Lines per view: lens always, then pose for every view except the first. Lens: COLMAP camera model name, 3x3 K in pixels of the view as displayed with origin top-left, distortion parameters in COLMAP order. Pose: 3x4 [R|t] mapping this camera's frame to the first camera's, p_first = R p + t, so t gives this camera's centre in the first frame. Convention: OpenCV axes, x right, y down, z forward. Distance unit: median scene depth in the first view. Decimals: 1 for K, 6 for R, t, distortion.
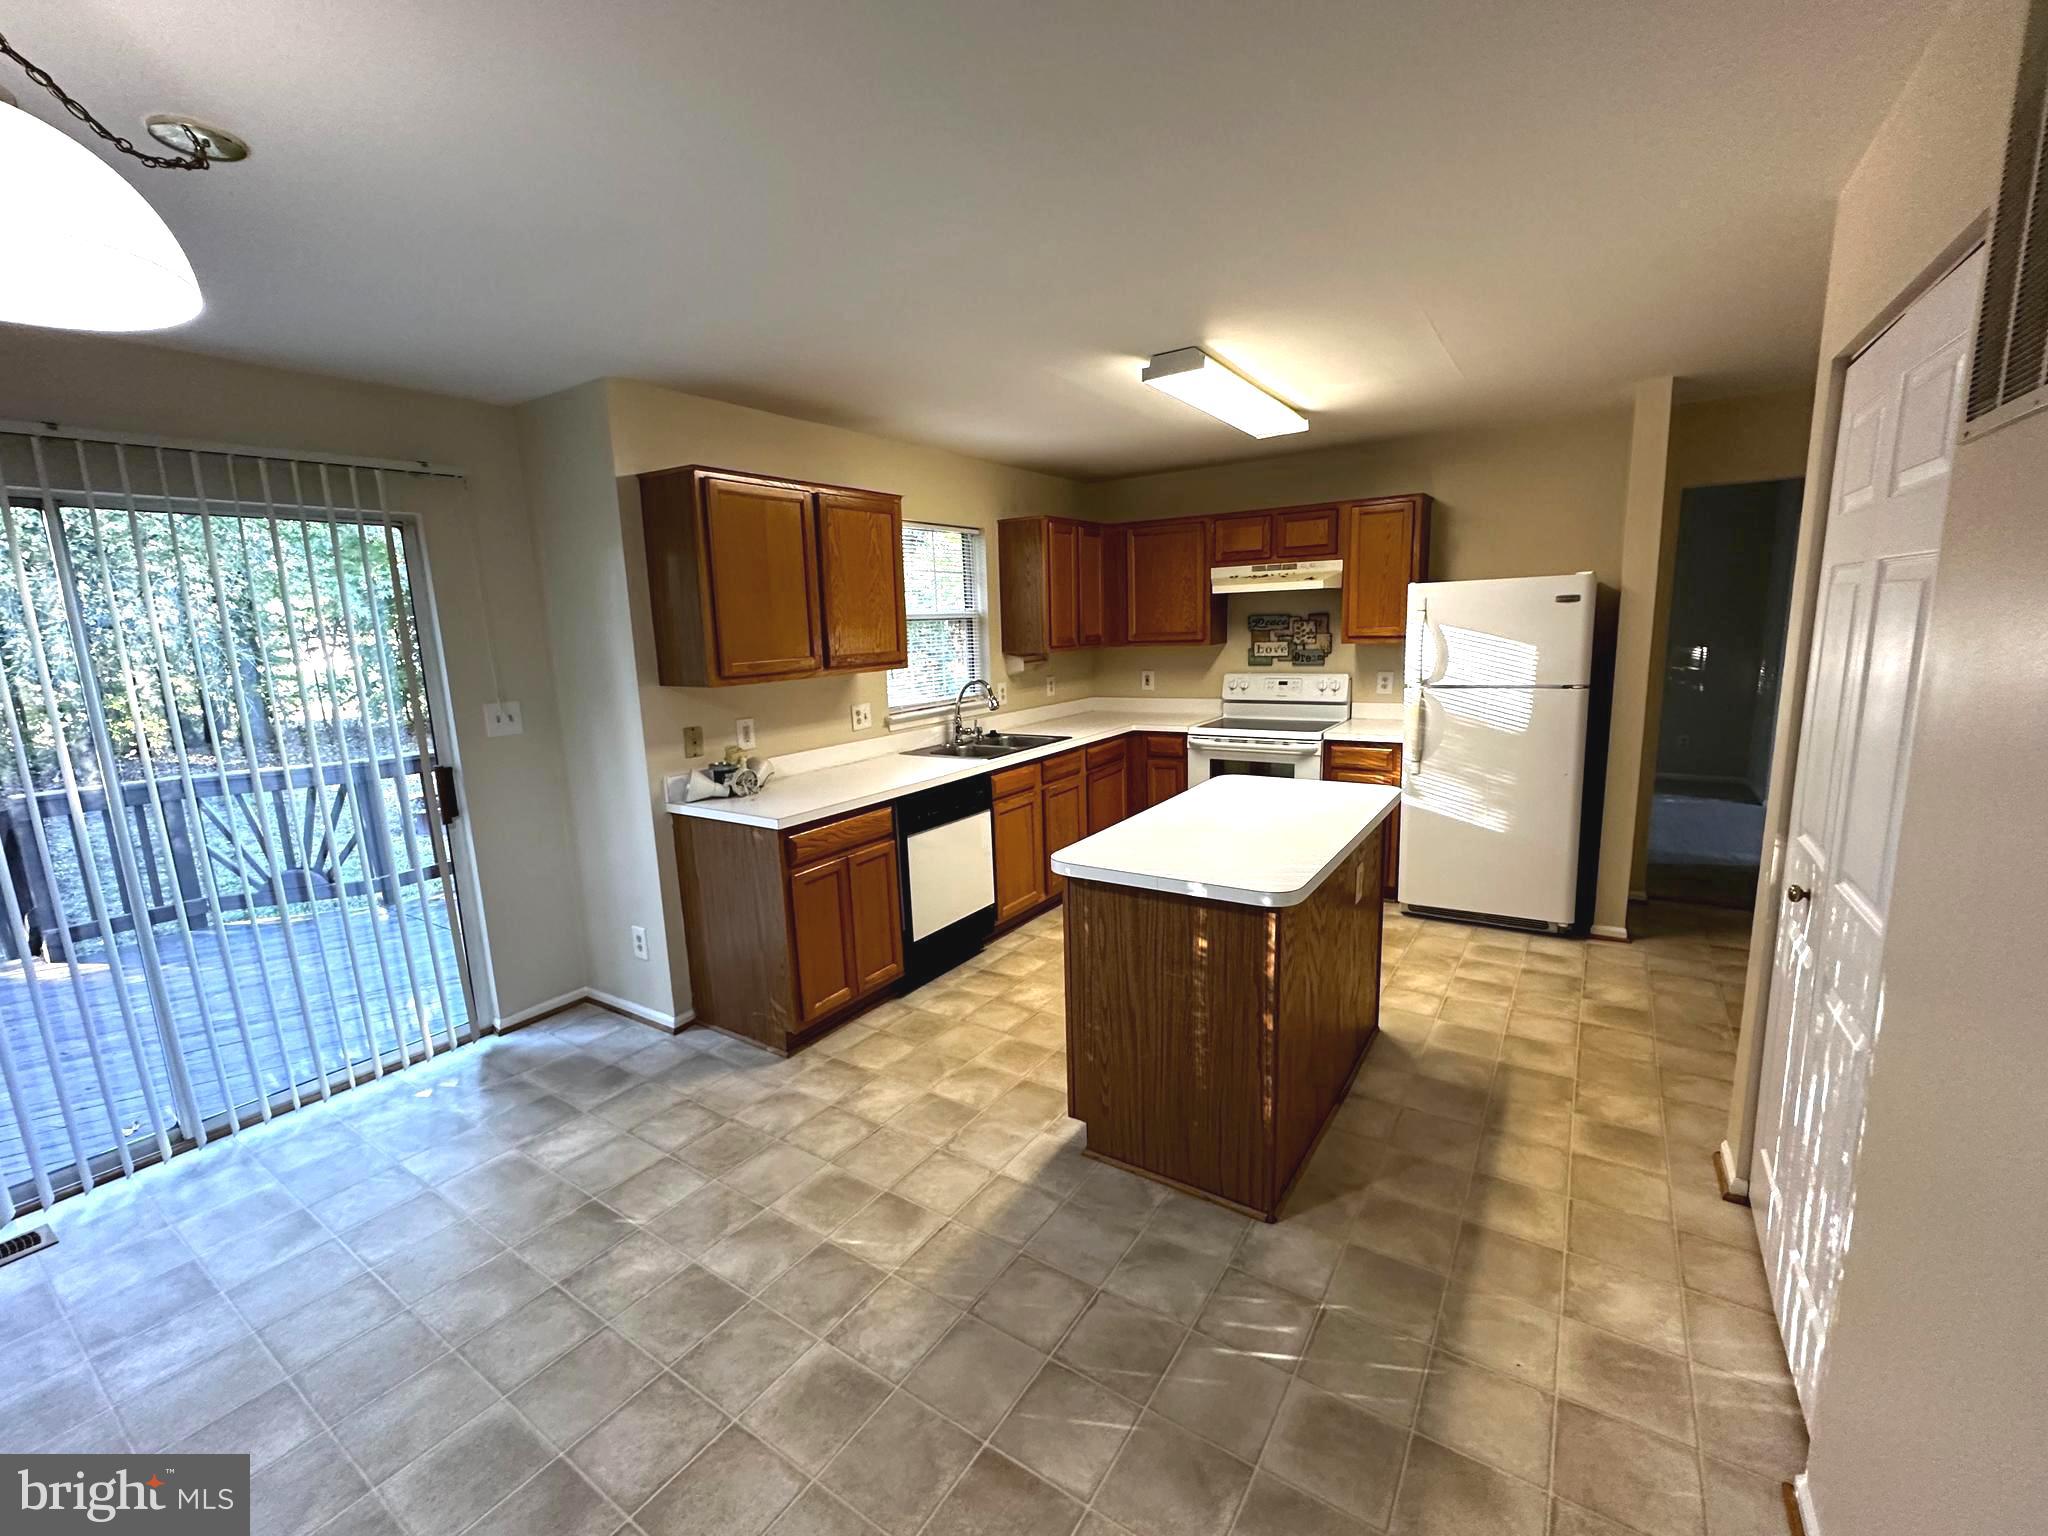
lens RADIAL K [[844.8, 0, 1019.1], [0, 844.8, 771.4], [0, 0, 1]] dist [-0.004045, 0.000869]
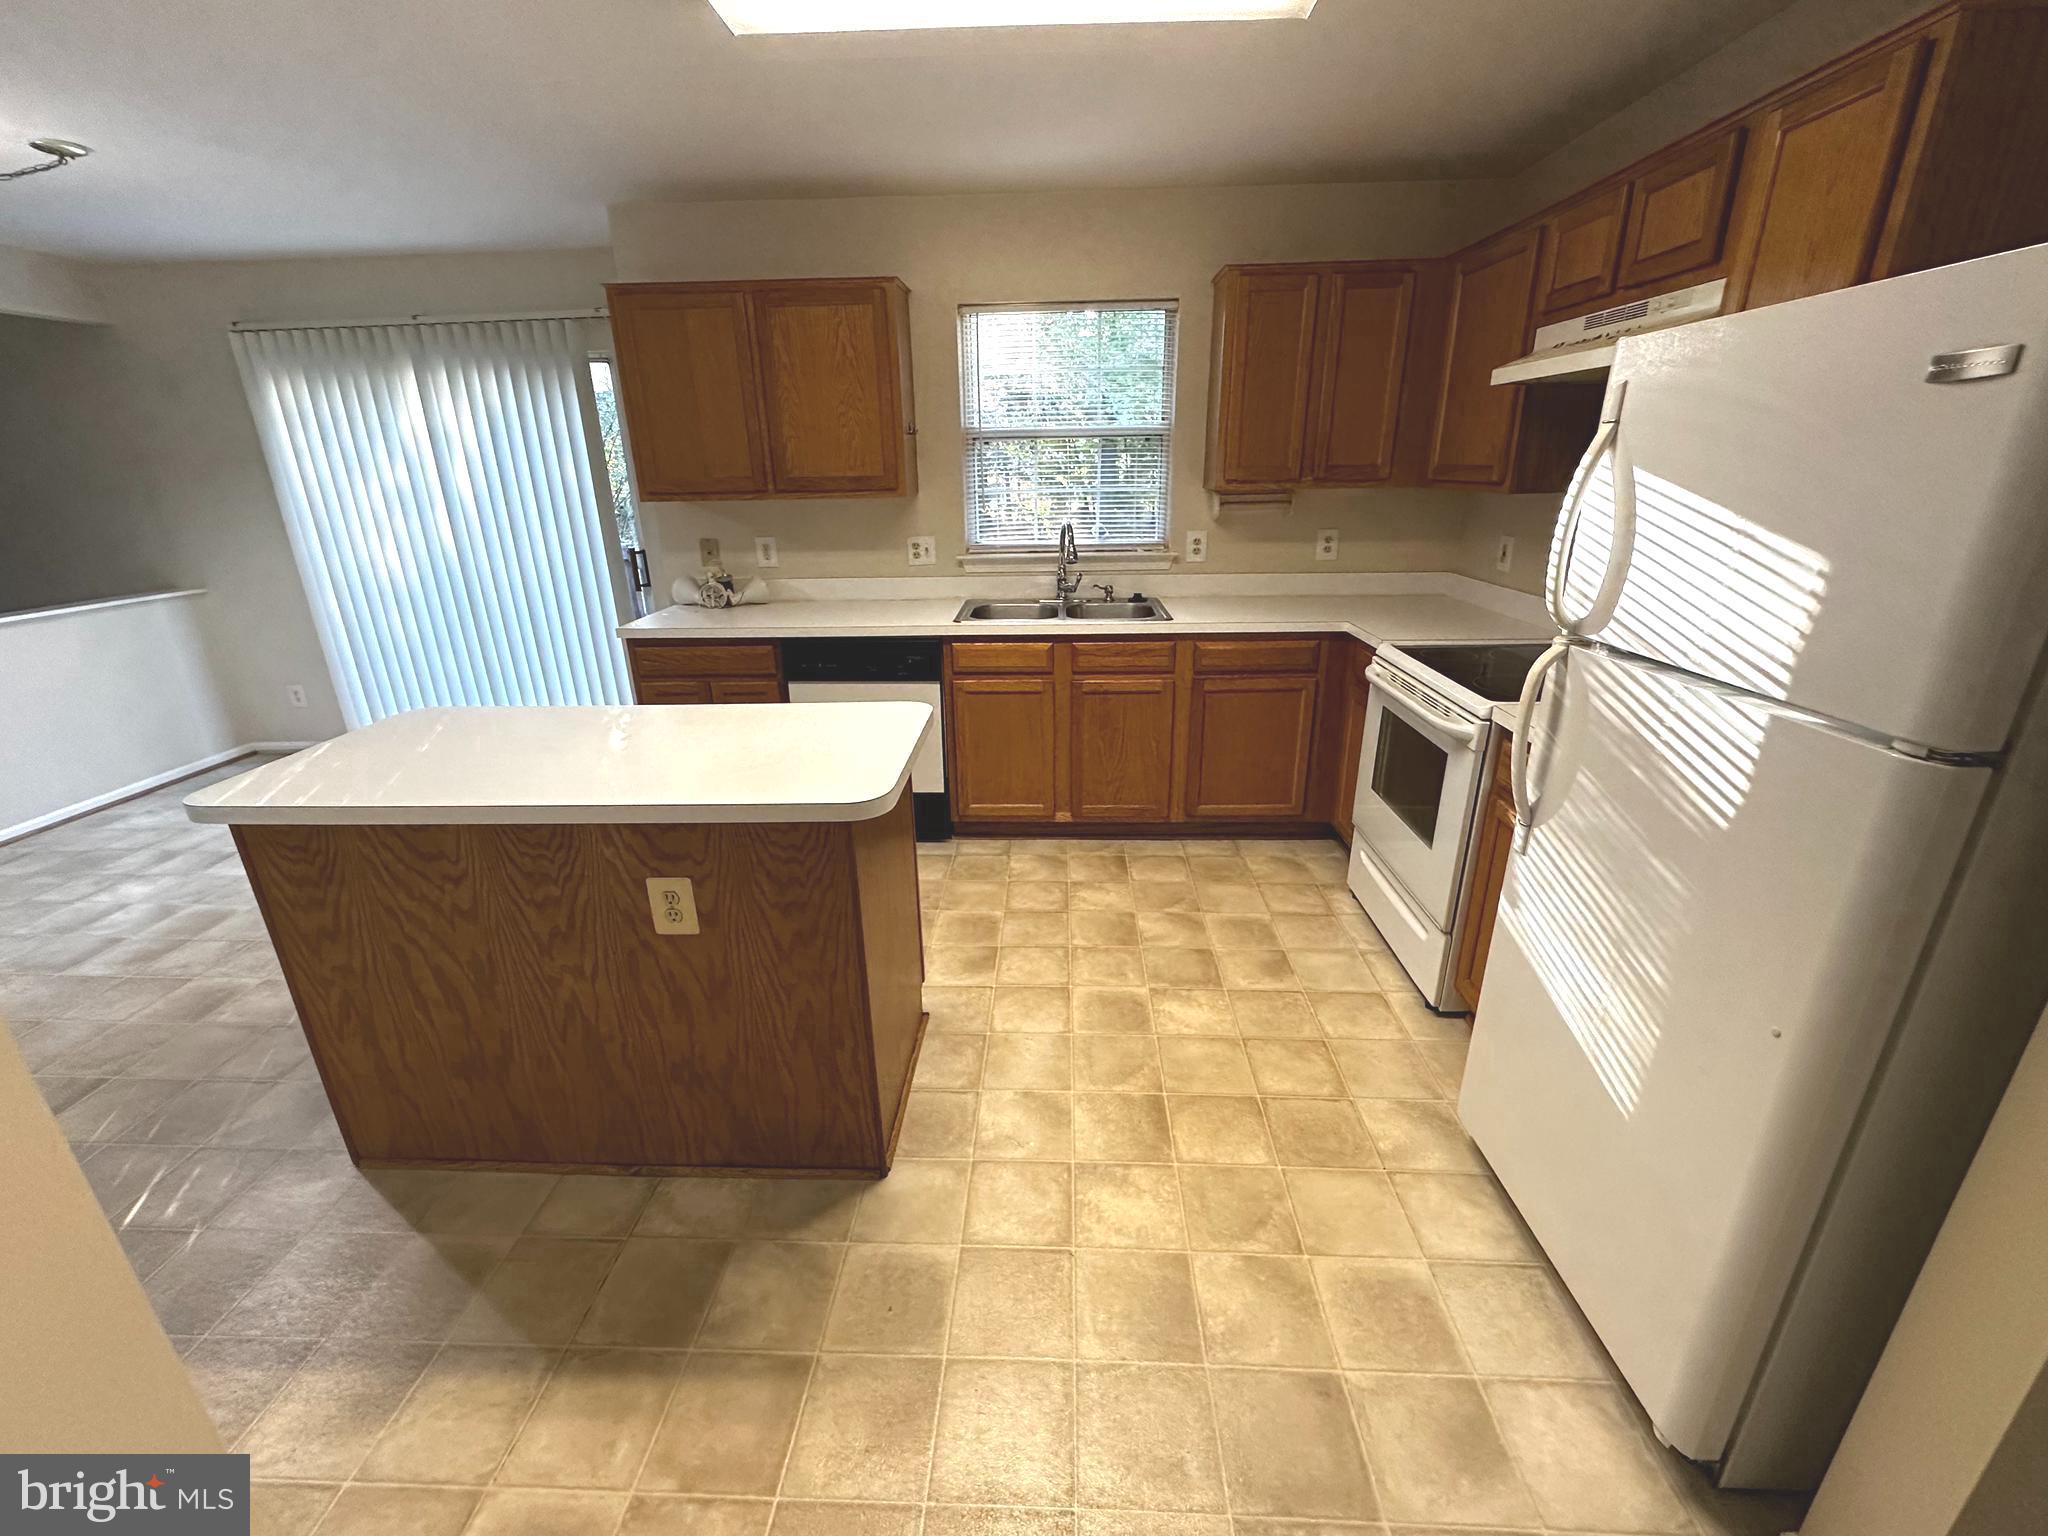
lens RADIAL K [[844.8, 0, 1020.4], [0, 844.8, 769.9], [0, 0, 1]] dist [-0.004045, 0.000869]
pose [[0.528800, 0.319173, -0.786447, 0.842430], [-0.151209, 0.947203, 0.282742, -0.146826], [0.835169, -0.030596, 0.549142, 0.756431]]
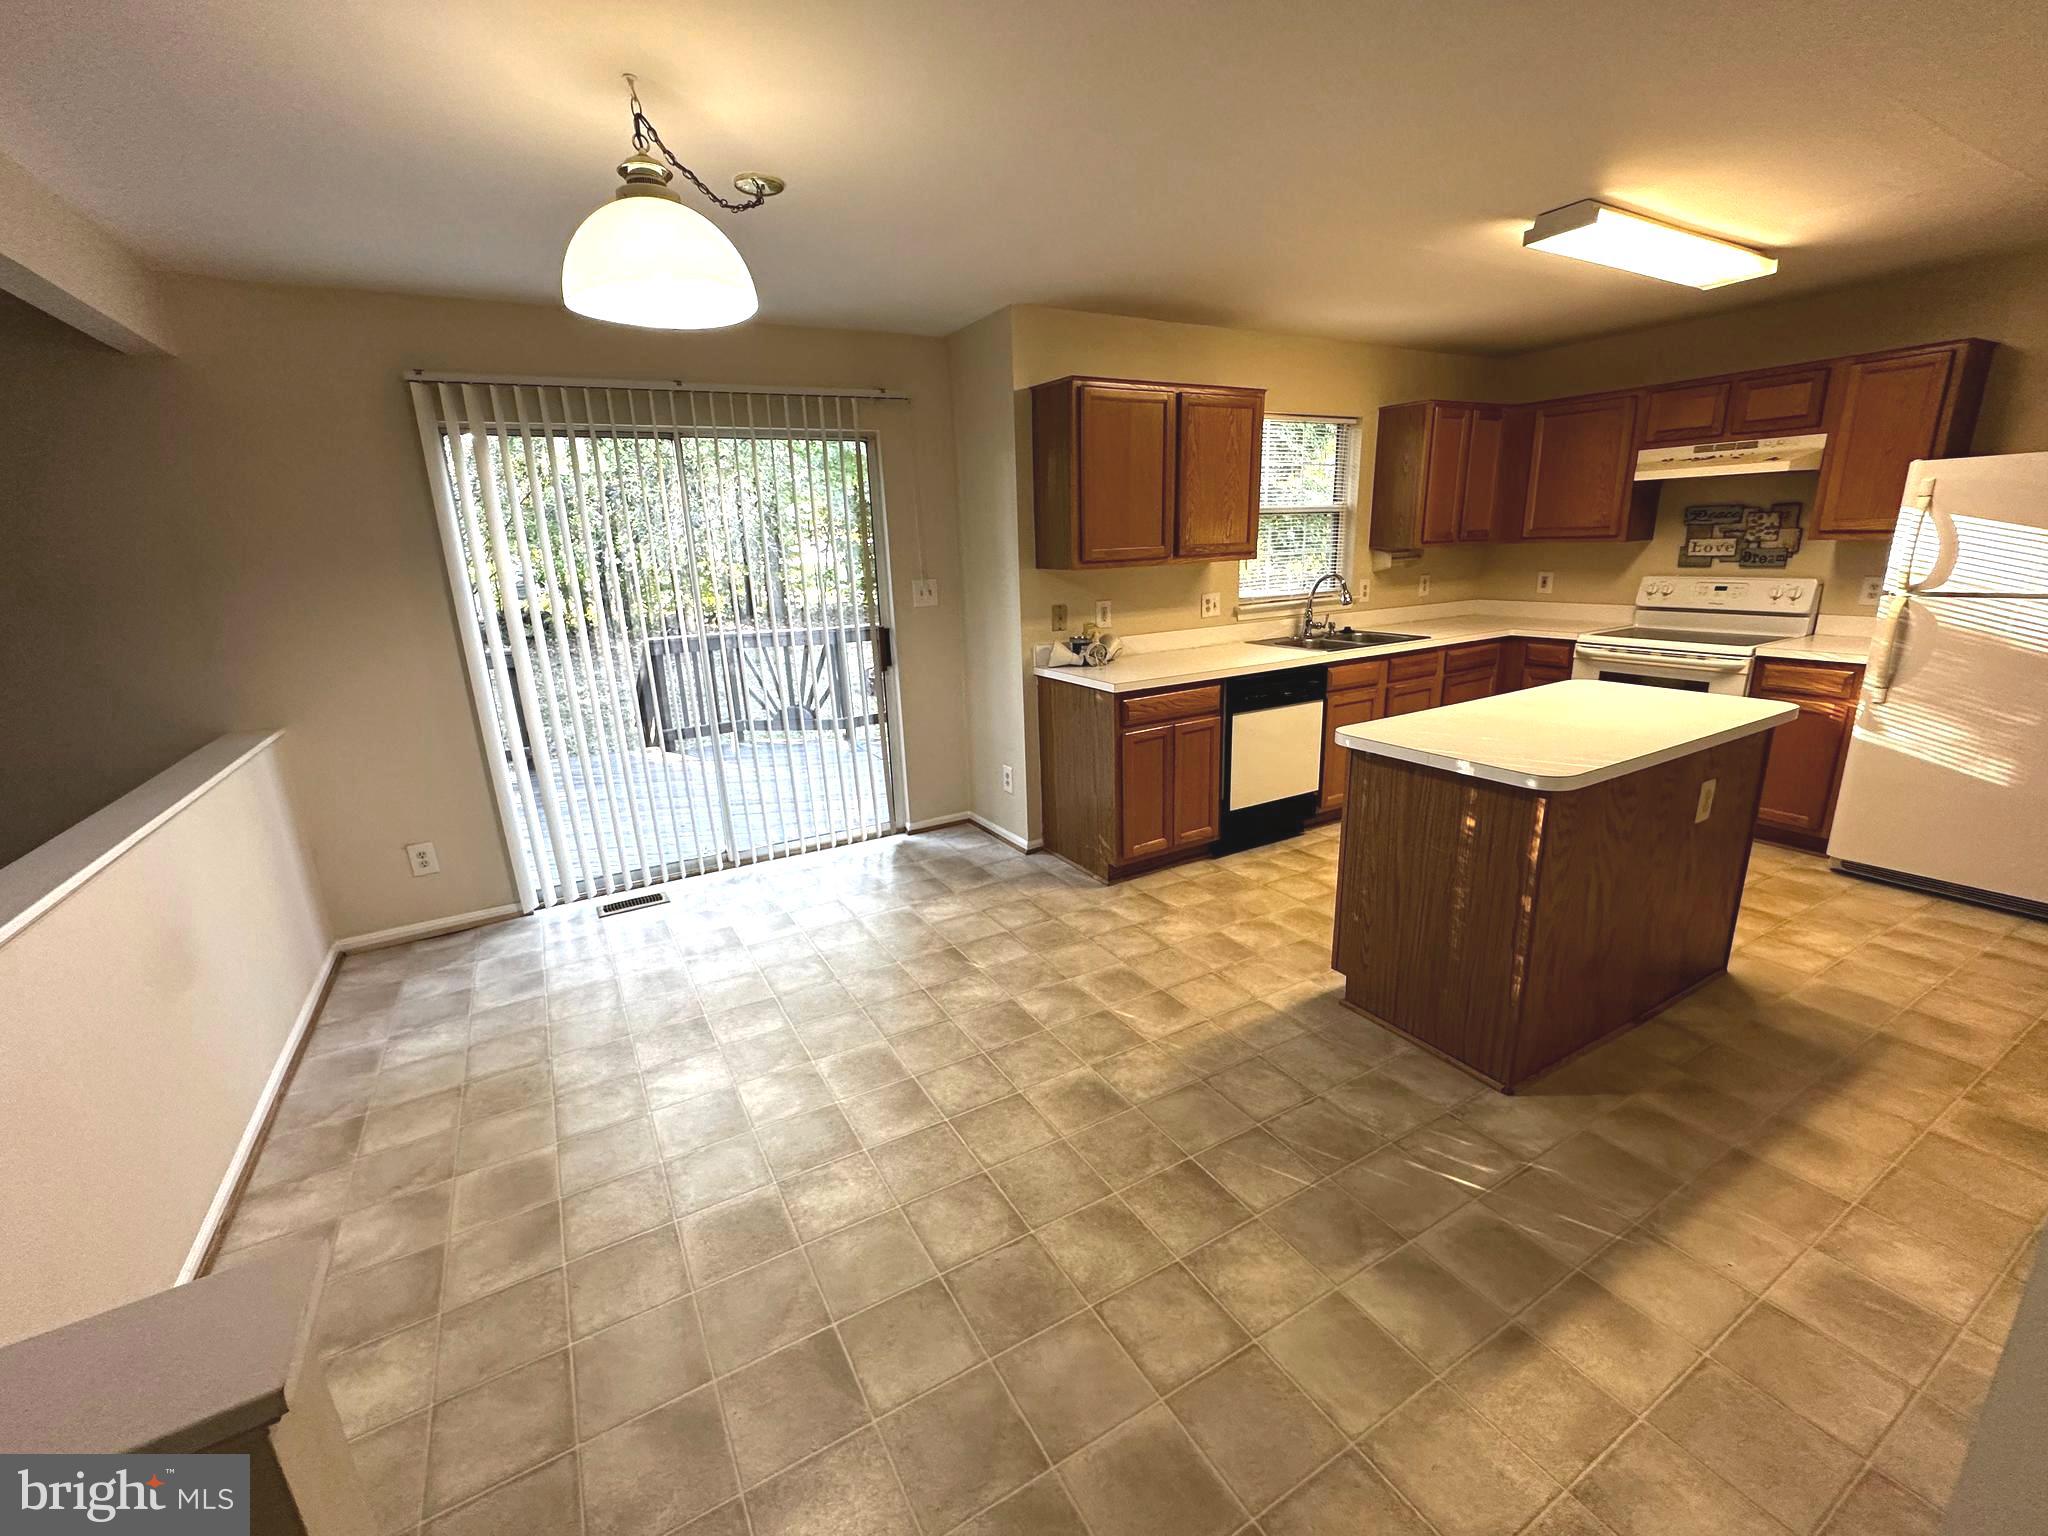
lens RADIAL K [[844.8, 0, 1027.8], [0, 844.8, 768.3], [0, 0, 1]] dist [-0.004045, 0.000869]
pose [[0.898766, 0.119197, -0.421914, 0.107690], [-0.073736, 0.989721, 0.122539, 0.034294], [0.432183, -0.079023, 0.898317, -0.113362]]
